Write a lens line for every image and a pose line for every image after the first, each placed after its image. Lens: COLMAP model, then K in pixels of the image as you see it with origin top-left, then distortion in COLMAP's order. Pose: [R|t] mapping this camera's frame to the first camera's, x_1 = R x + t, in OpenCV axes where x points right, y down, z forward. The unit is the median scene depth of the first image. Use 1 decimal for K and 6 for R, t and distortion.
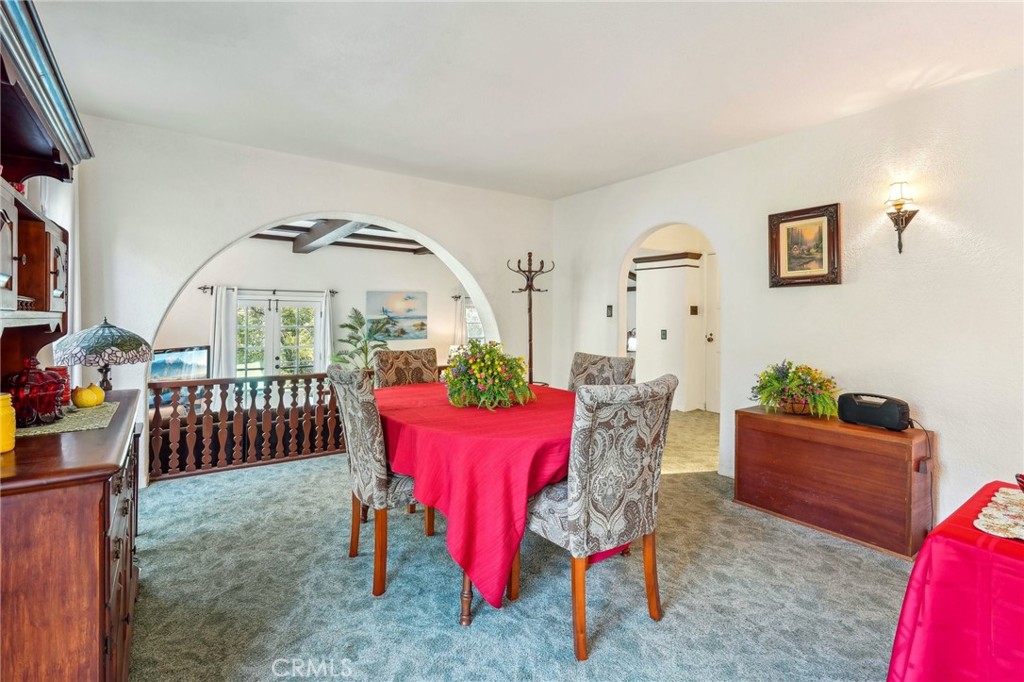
lens RADIAL K [[482.3, 0, 508.3], [0, 482.3, 321.5], [0, 0, 1]] dist [0.000950, 0.000456]
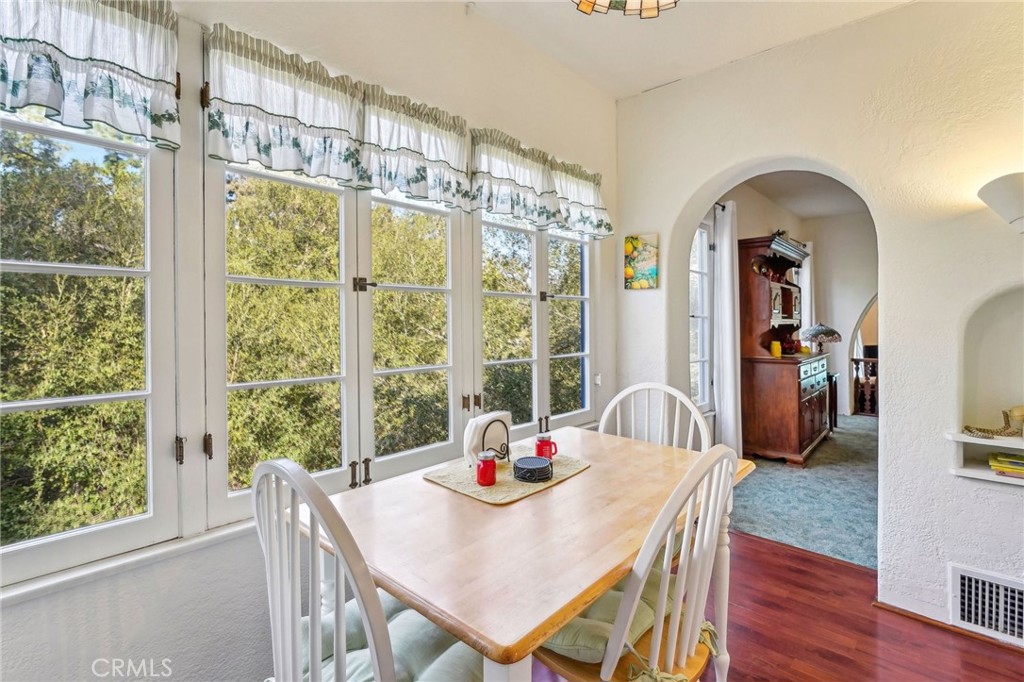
lens RADIAL K [[482.3, 0, 510.3], [0, 482.3, 335.3], [0, 0, 1]] dist [0.000950, 0.000456]
pose [[0.217843, 0.005195, -0.975970, 1.331301], [0.009324, 0.999929, 0.007404, 0.033891], [0.975939, -0.010713, 0.217780, -1.139639]]
